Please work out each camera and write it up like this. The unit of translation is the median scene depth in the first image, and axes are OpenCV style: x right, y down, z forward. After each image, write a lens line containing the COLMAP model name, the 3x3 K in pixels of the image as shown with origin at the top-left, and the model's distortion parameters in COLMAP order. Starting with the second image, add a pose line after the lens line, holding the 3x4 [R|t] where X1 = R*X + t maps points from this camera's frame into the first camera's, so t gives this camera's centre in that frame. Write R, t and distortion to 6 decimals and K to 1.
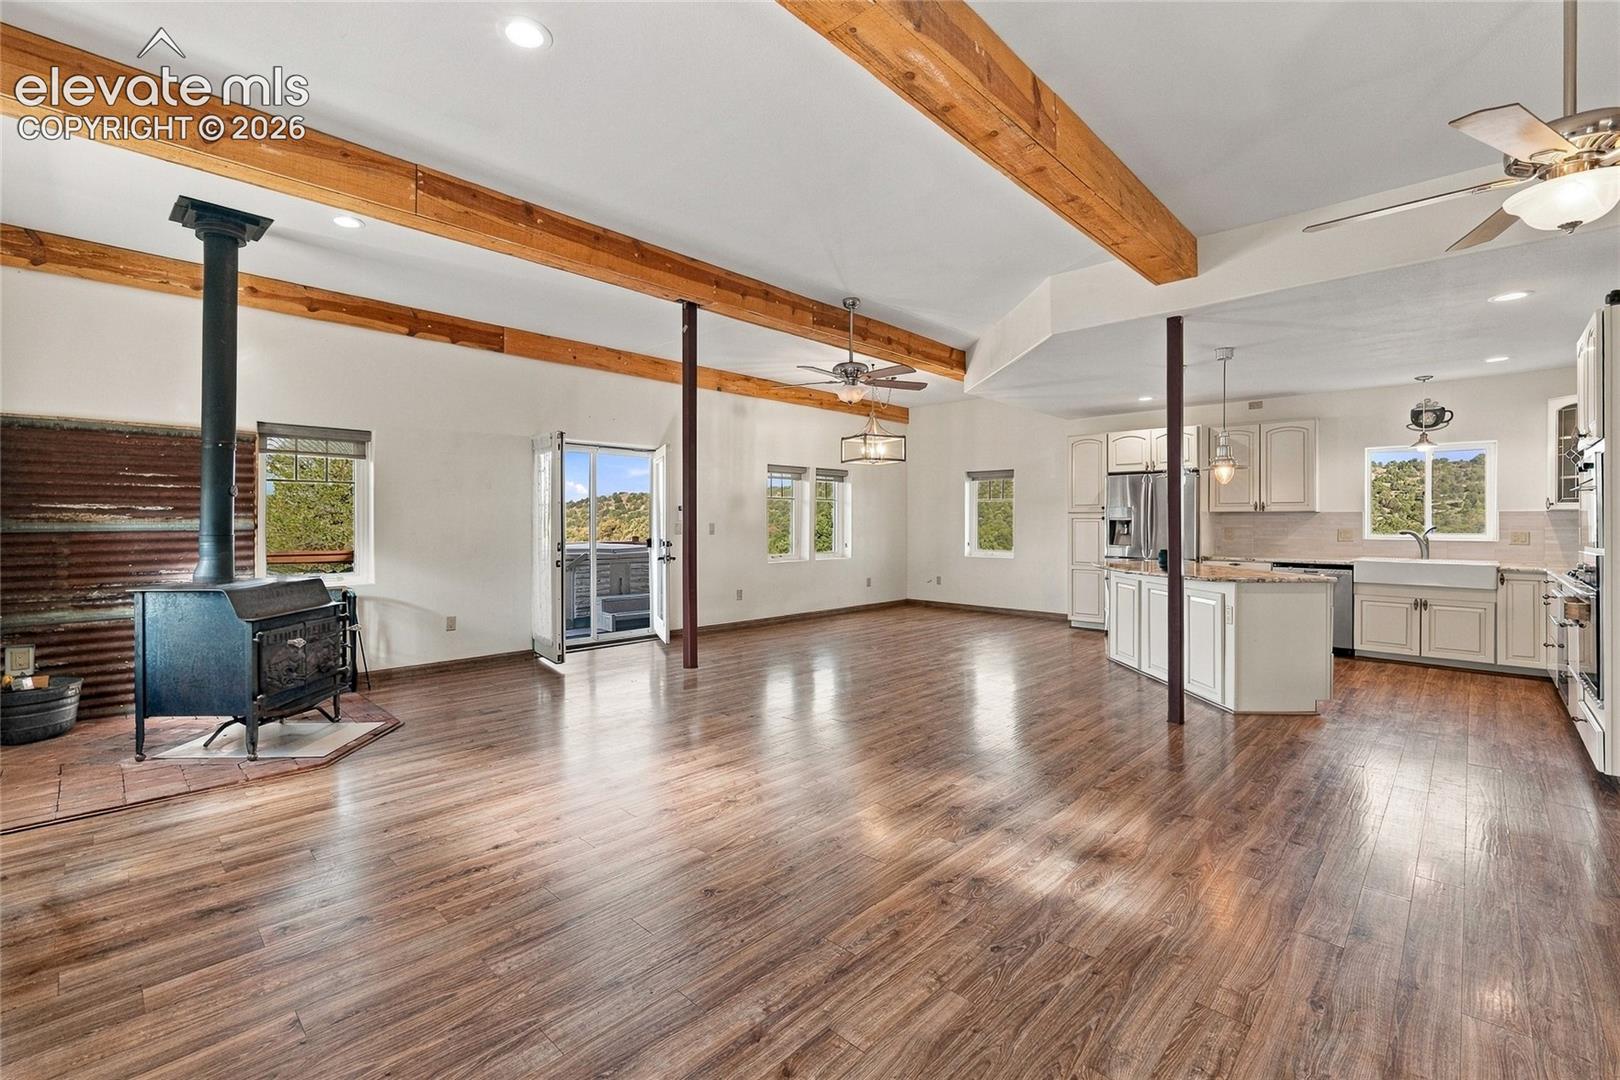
lens RADIAL K [[693.9, 0, 800.4], [0, 693.9, 523.0], [0, 0, 1]] dist [0.009254, -0.000568]
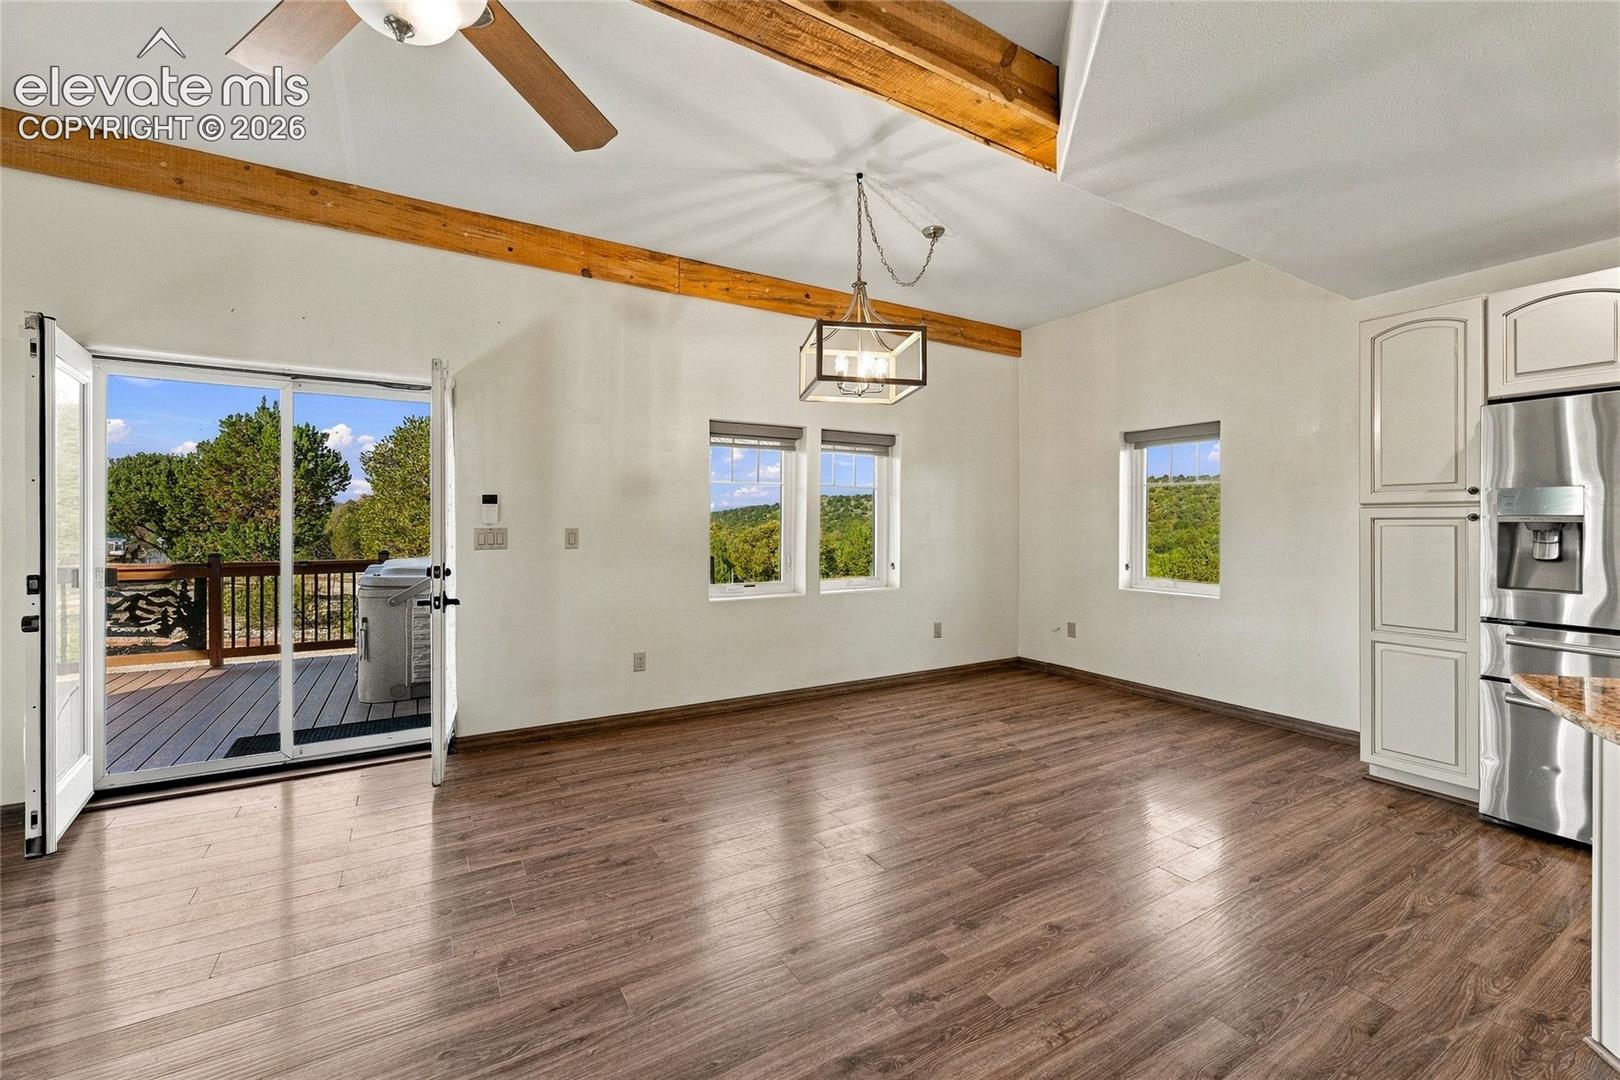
lens RADIAL K [[673.8, 0, 818.0], [0, 673.8, 525.2], [0, 0, 1]] dist [-0.003855, 0.002019]
pose [[0.967546, 0.001408, -0.252693, 0.232812], [-0.001237, 0.999999, 0.000836, -0.003312], [0.252694, -0.000497, 0.967546, 0.708518]]
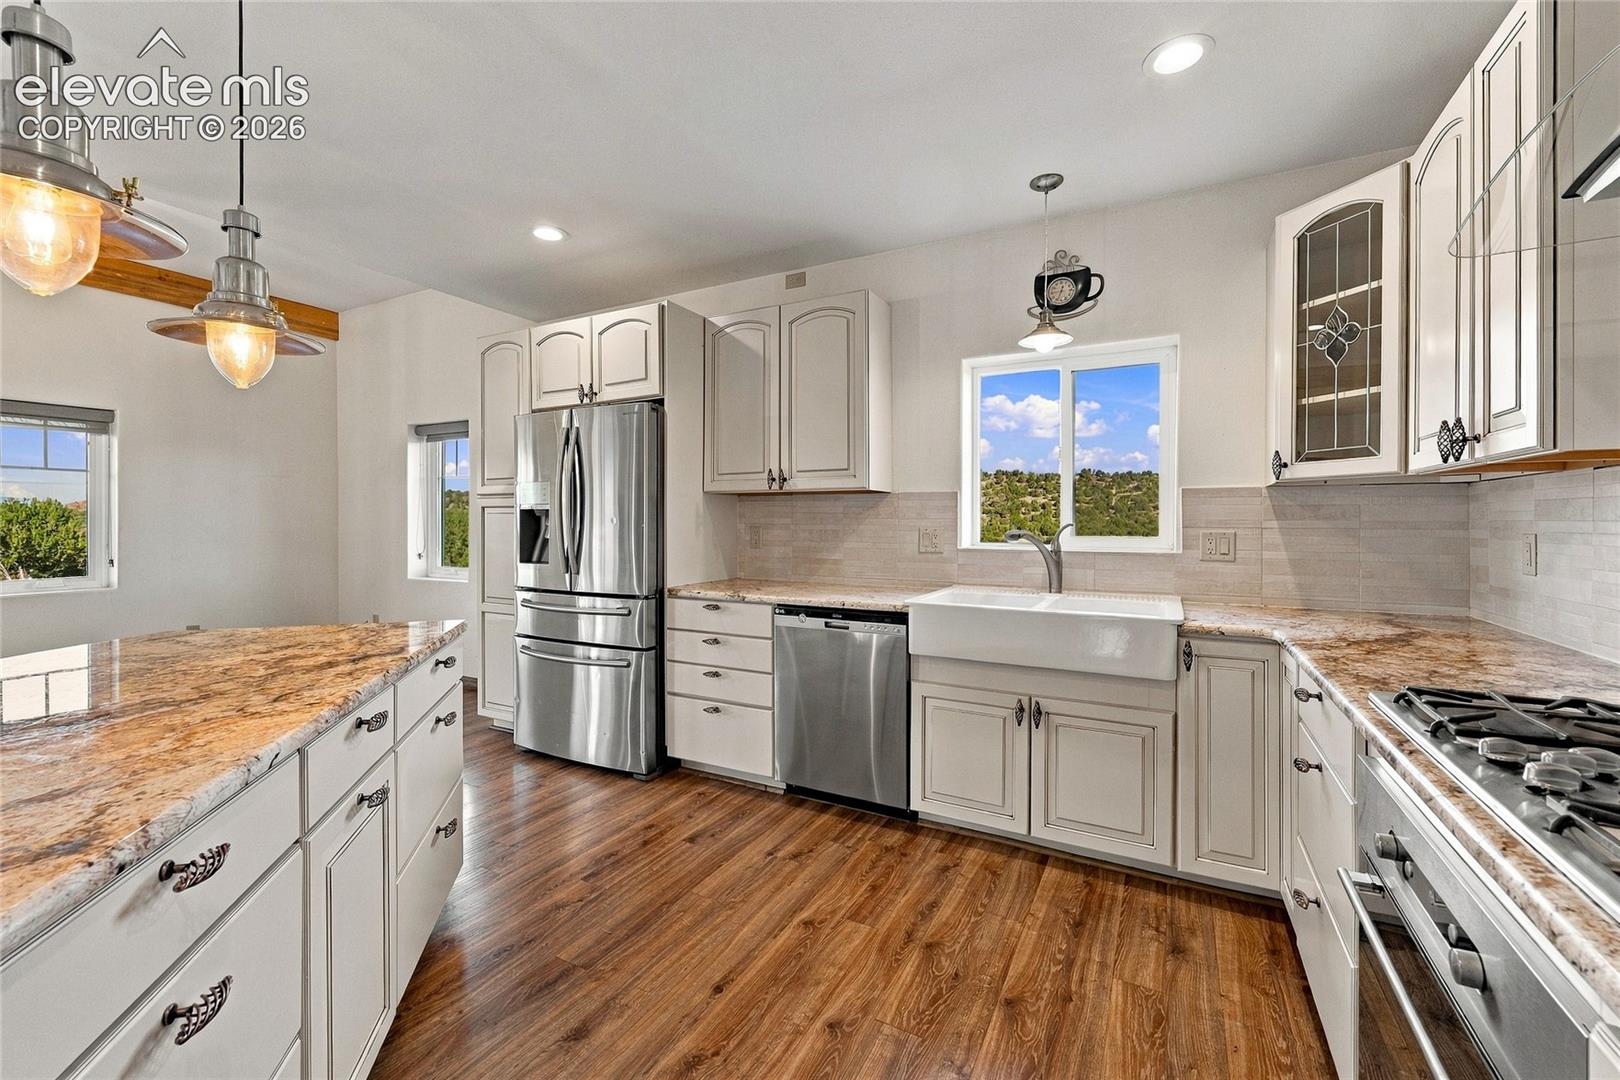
lens RADIAL K [[673.8, 0, 809.7], [0, 673.8, 520.0], [0, 0, 1]] dist [-0.003855, 0.002019]
pose [[0.963622, 0.001304, 0.267267, 0.655540], [-0.000292, 0.999993, -0.003826, 0.006079], [-0.267270, 0.003609, 0.963615, 0.651805]]
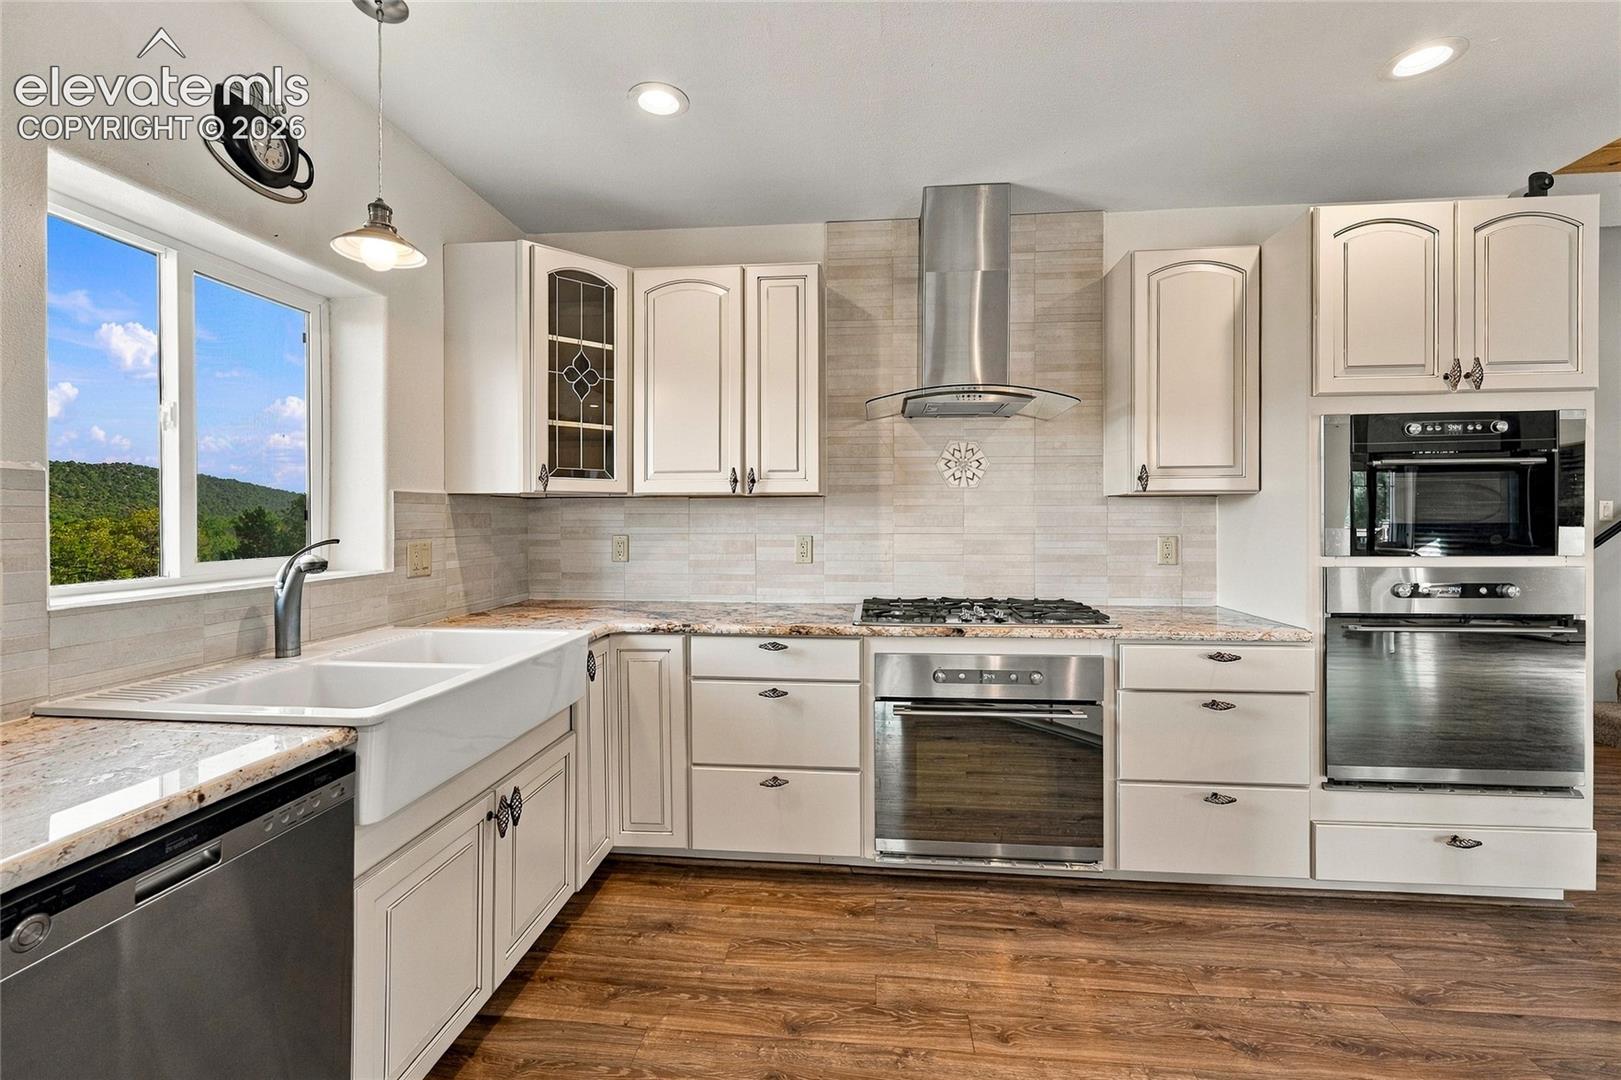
lens RADIAL K [[674.2, 0, 812.6], [0, 674.2, 516.8], [0, 0, 1]] dist [-0.003855, 0.002019]
pose [[-0.621340, 0.000293, 0.783541, 0.591355], [0.004964, 0.999981, 0.003563, -0.003121], [-0.783525, 0.006103, -0.621330, 1.067005]]
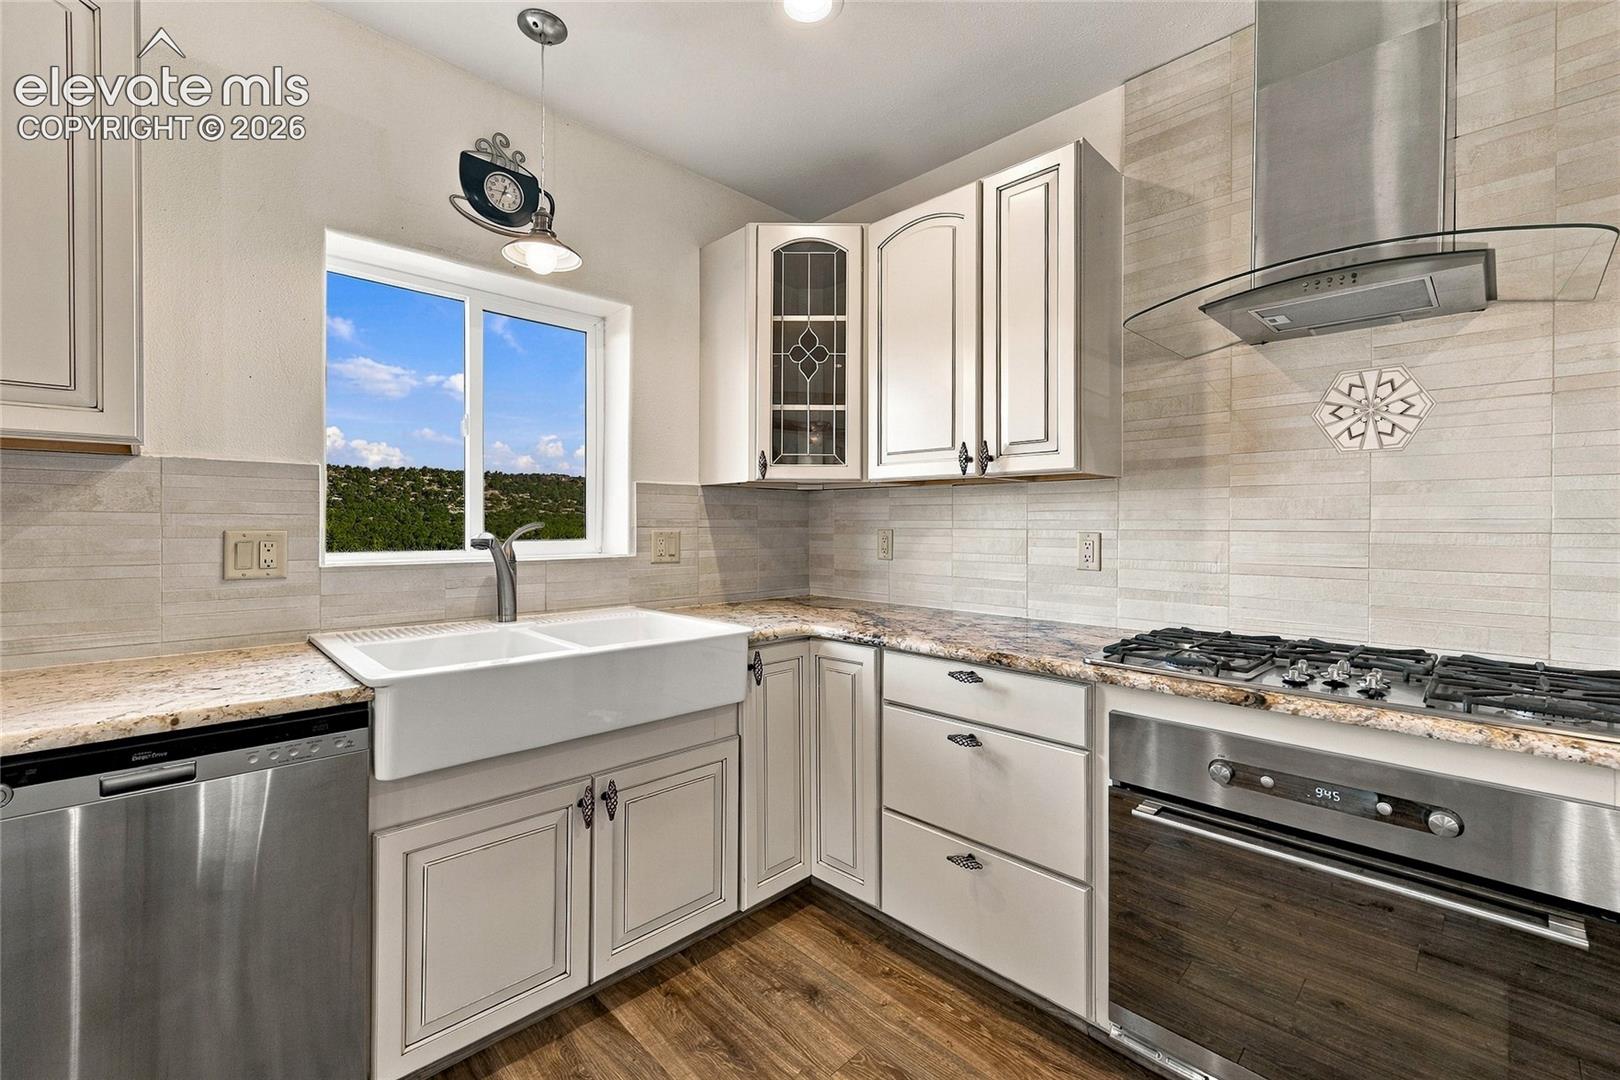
lens RADIAL K [[673.8, 0, 810.4], [0, 673.8, 526.9], [0, 0, 1]] dist [-0.003855, 0.002019]
pose [[0.028064, -0.003983, 0.999598, 0.622034], [0.001179, 0.999991, 0.003951, 0.007756], [-0.999605, 0.001067, 0.028069, 0.904748]]
